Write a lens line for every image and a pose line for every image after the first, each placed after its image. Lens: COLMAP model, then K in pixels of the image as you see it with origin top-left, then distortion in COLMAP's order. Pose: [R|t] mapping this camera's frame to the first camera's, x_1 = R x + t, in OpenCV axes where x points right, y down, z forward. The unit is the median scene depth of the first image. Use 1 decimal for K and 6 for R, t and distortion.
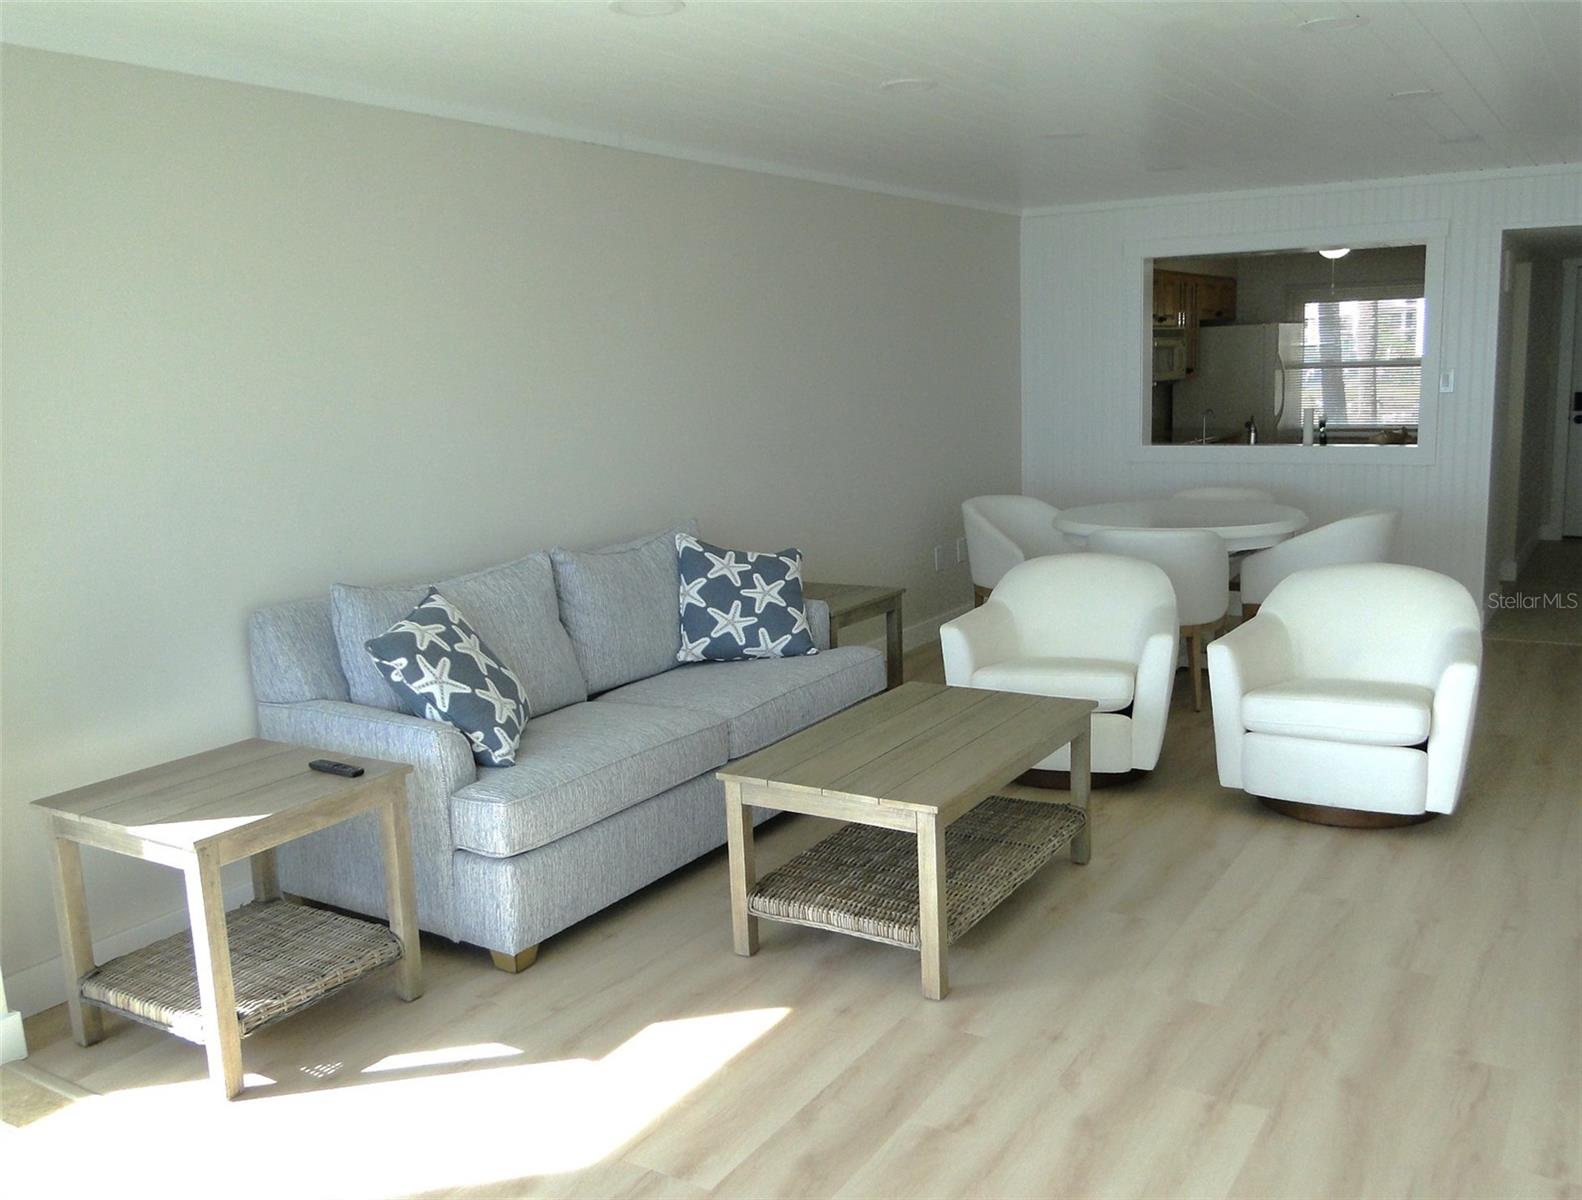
lens RADIAL K [[1342.0, 0, 791.0], [0, 1342.0, 600.0], [0, 0, 1]] dist [0.006423, 0.008076]
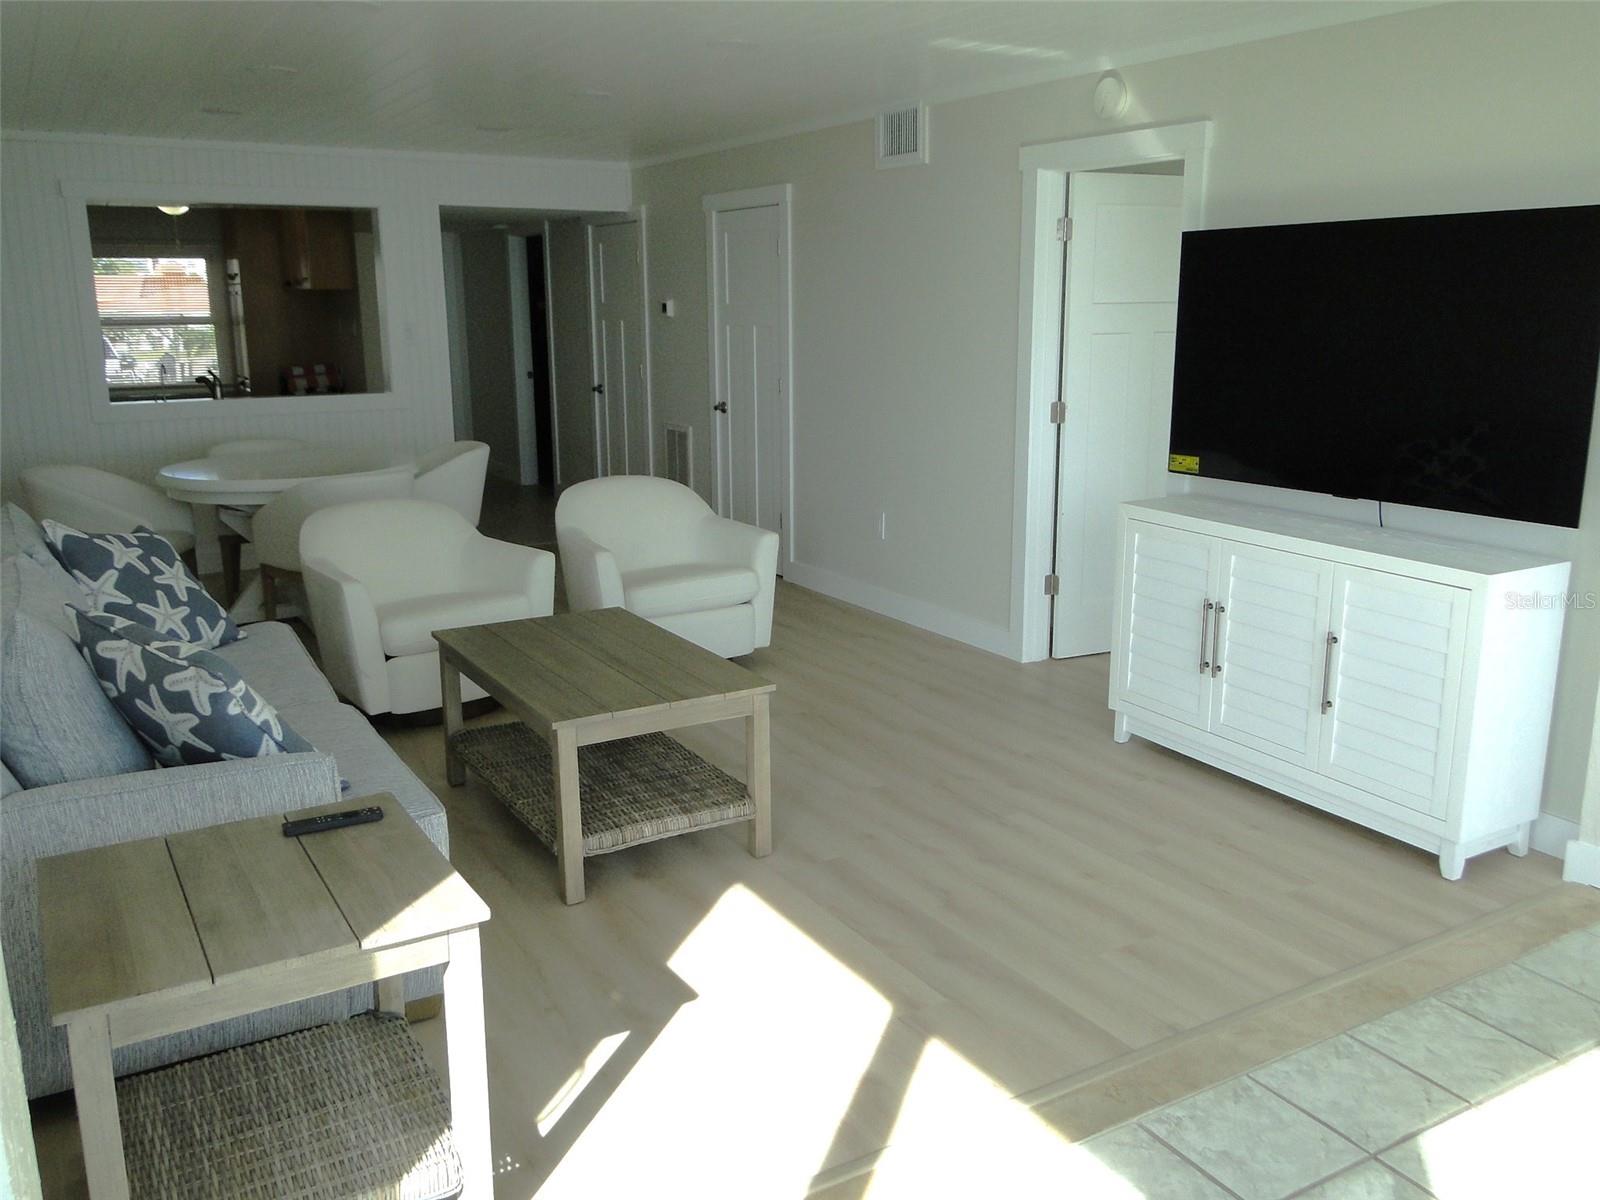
lens RADIAL K [[1315.0, 0, 800.0], [0, 1315.0, 600.0], [0, 0, 1]] dist [0.015171, -0.046893]
pose [[0.480375, -0.166326, 0.861147, -0.758471], [0.142023, 0.983647, 0.110761, -0.037524], [-0.865488, 0.069096, 0.496142, 0.365775]]
